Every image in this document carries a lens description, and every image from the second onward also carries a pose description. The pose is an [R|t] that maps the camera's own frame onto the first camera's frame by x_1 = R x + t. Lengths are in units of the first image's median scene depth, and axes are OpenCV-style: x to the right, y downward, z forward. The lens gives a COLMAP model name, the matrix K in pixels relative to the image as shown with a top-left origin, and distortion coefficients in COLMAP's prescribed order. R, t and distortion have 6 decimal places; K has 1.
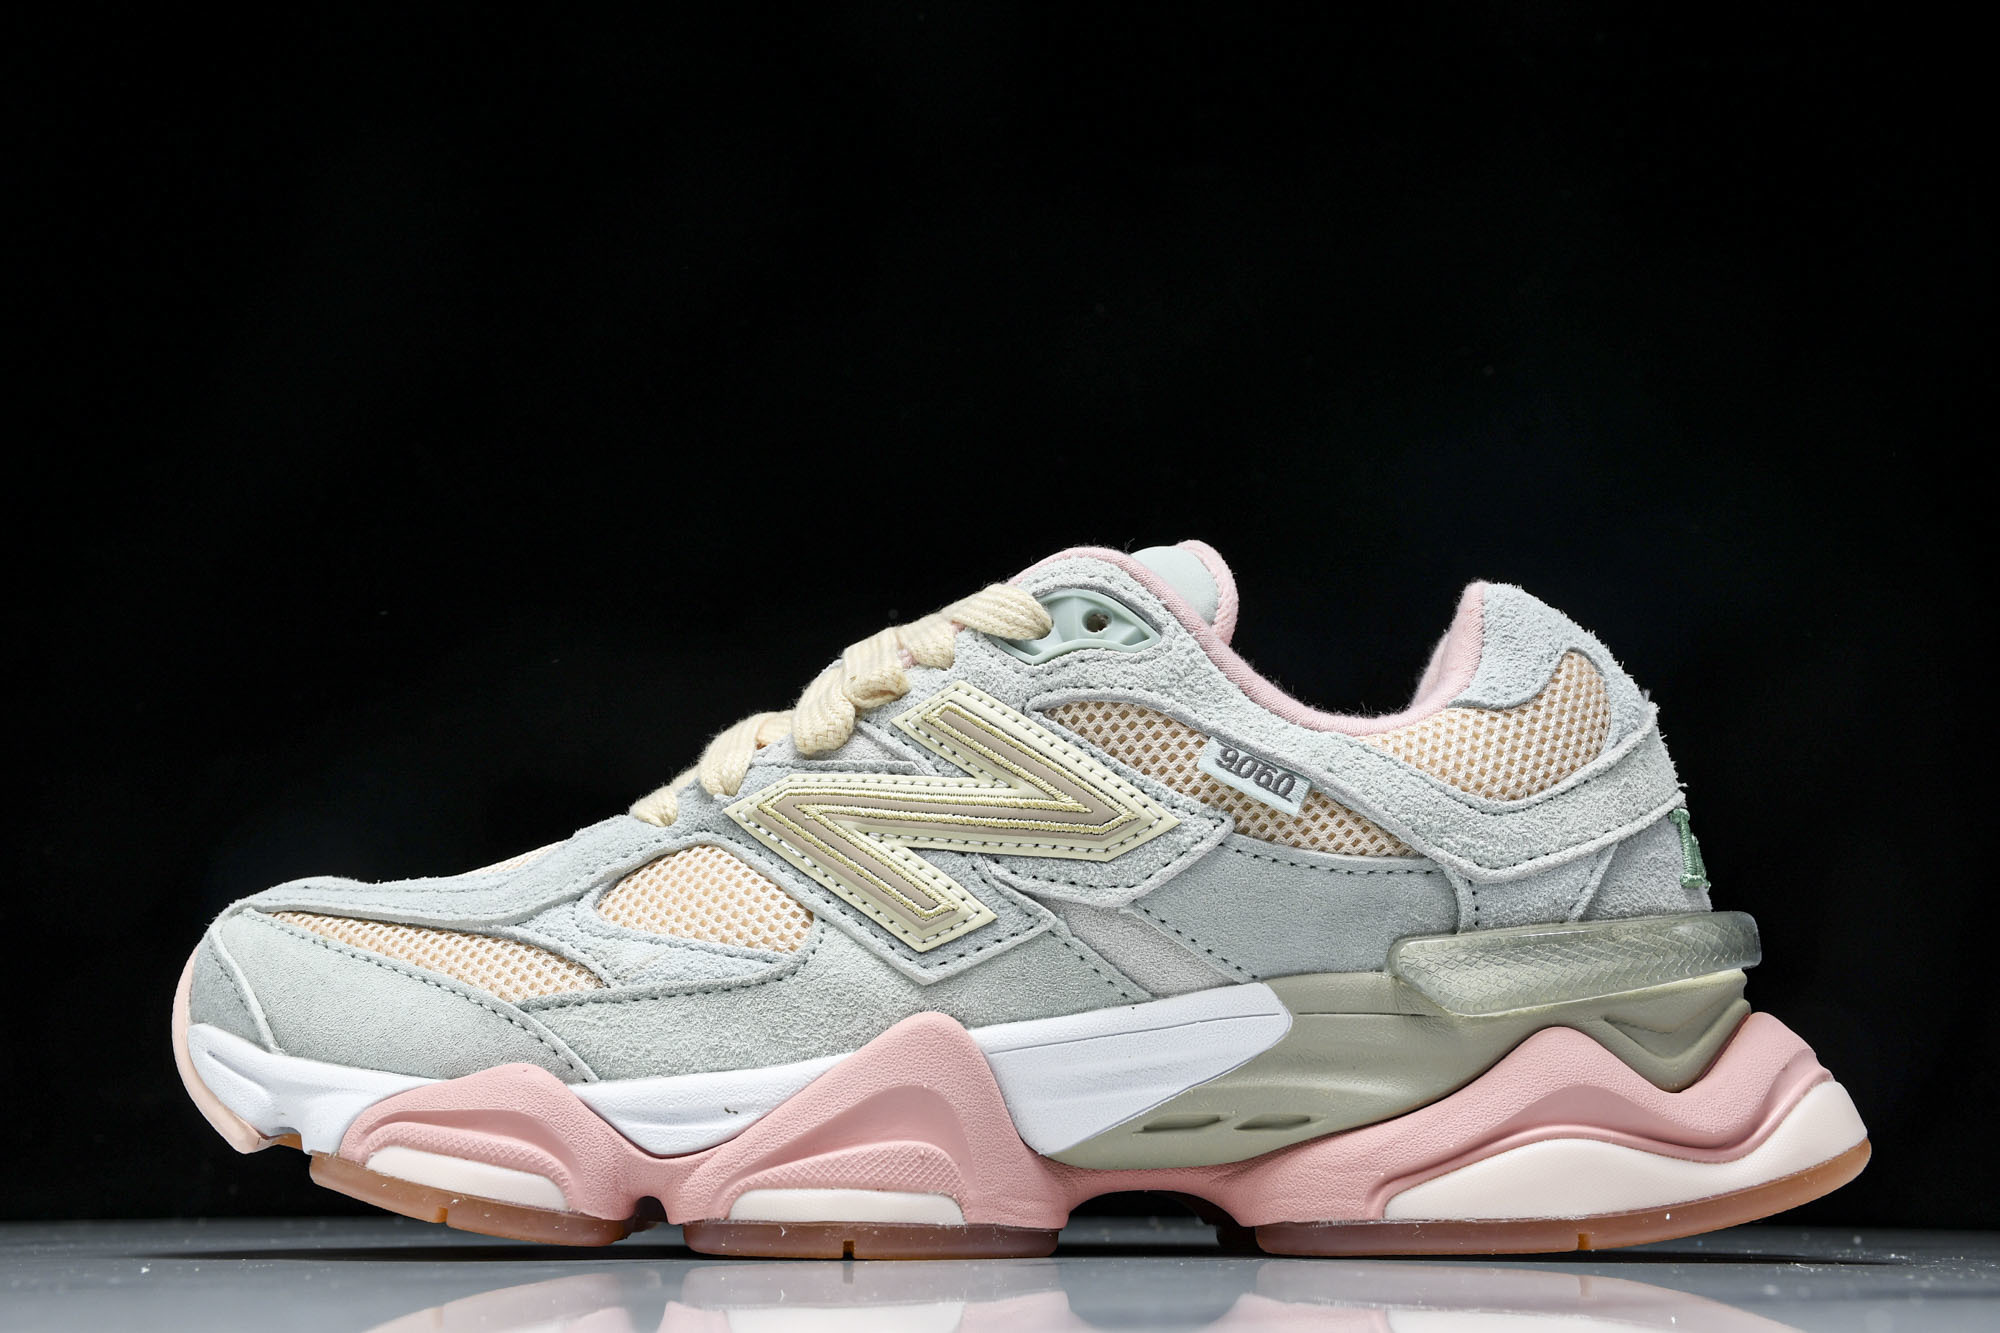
lens RADIAL K [[3066.7, 0, 1004.5], [0, 3066.7, 656.2], [0, 0, 1]] dist [0.079629, 0.000000]
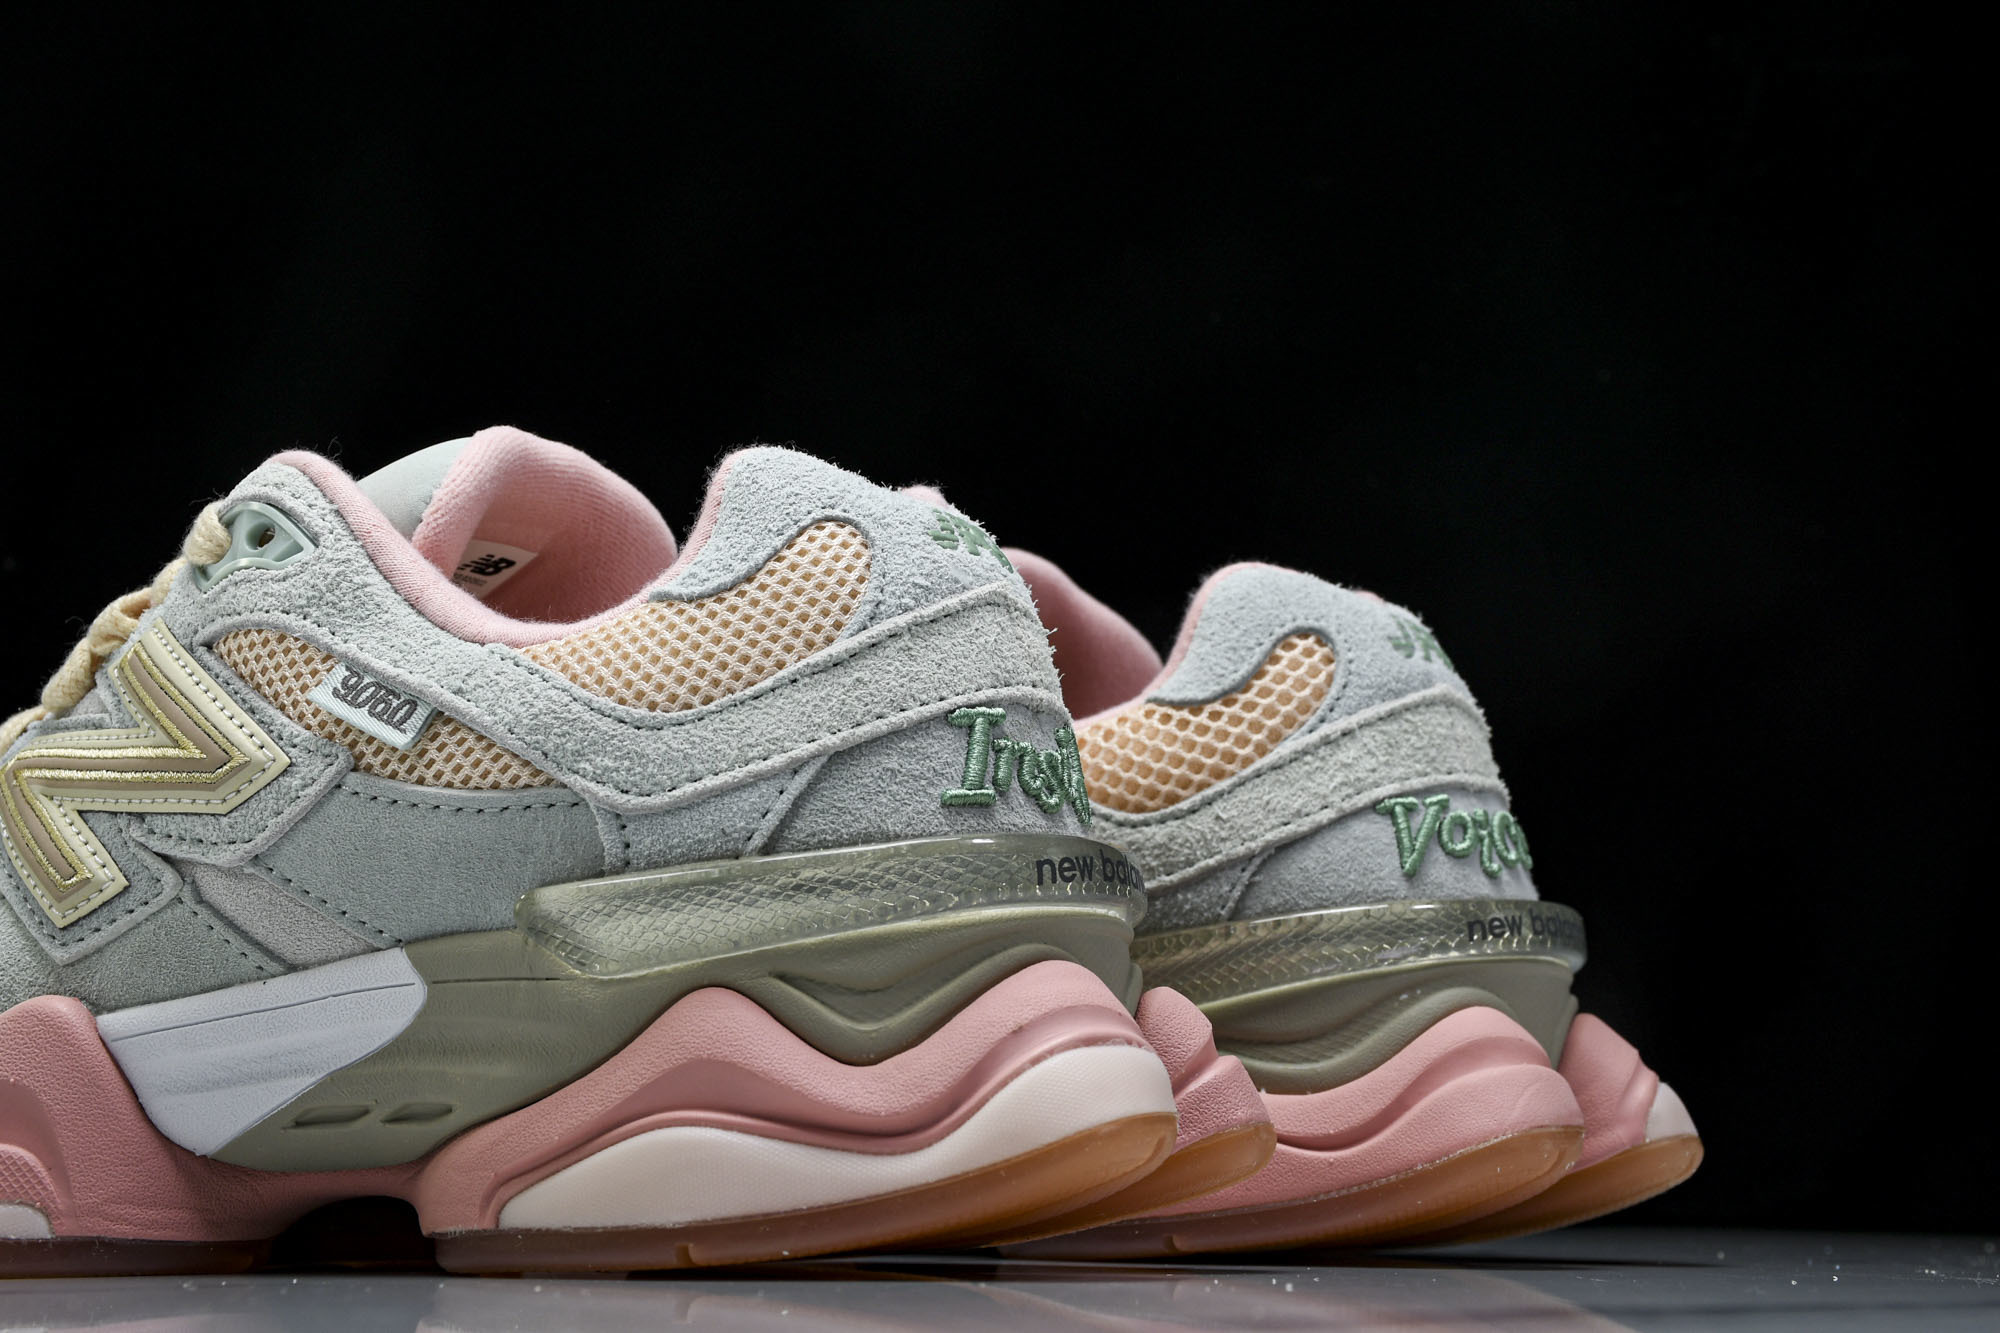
lens RADIAL K [[3066.7, 0, 1001.2], [0, 3066.7, 667.3], [0, 0, 1]] dist [0.079629, 0.000000]
pose [[0.904106, -0.075406, -0.420601, 0.589891], [0.077106, 0.996938, -0.012990, 0.053363], [0.420293, -0.020686, 0.907152, 0.306490]]
